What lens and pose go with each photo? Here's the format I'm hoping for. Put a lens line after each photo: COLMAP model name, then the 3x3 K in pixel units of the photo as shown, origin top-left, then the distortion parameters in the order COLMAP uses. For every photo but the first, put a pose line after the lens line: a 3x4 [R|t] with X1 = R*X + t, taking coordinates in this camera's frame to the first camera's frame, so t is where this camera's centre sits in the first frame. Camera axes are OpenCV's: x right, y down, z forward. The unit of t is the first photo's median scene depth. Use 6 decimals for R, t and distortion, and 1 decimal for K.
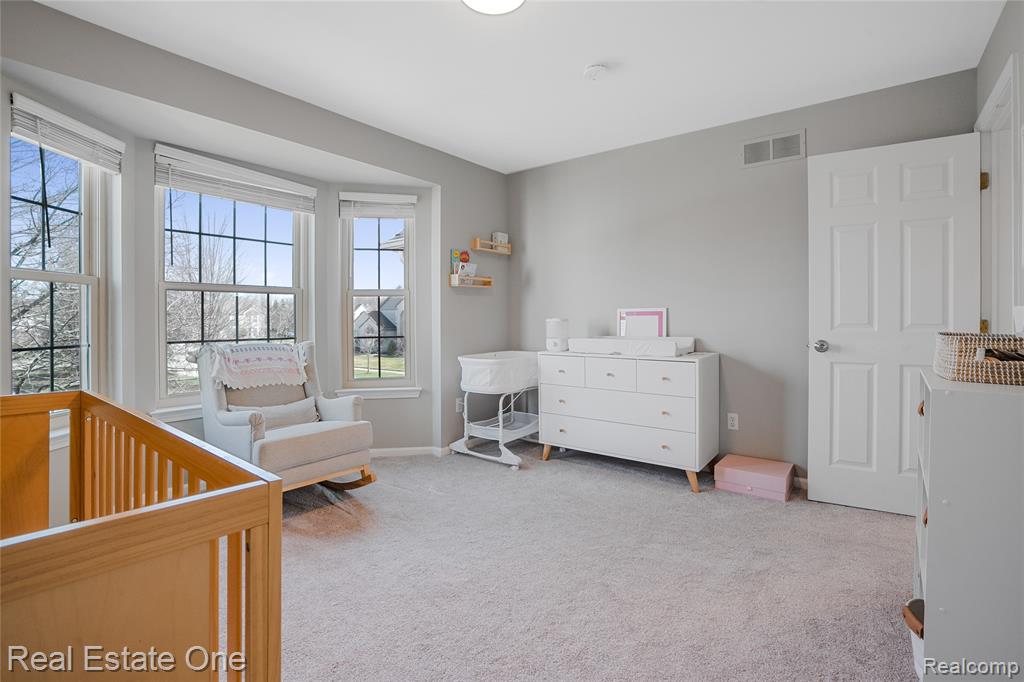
lens RADIAL K [[475.2, 0, 509.1], [0, 475.2, 314.8], [0, 0, 1]] dist [-0.045110, 0.022157]
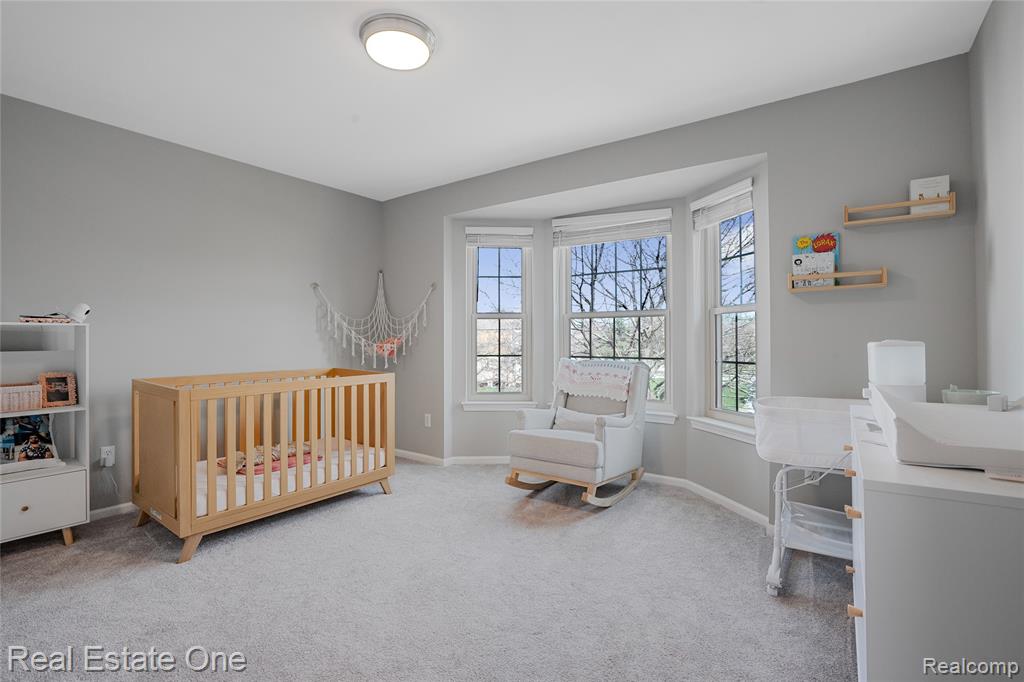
lens RADIAL K [[468.6, 0, 510.8], [0, 468.6, 336.4], [0, 0, 1]] dist [-0.057890, 0.021045]
pose [[0.073031, -0.012327, -0.997253, 0.671077], [-0.003973, 0.999912, -0.012651, 0.017523], [0.997322, 0.004886, 0.072975, 0.745946]]
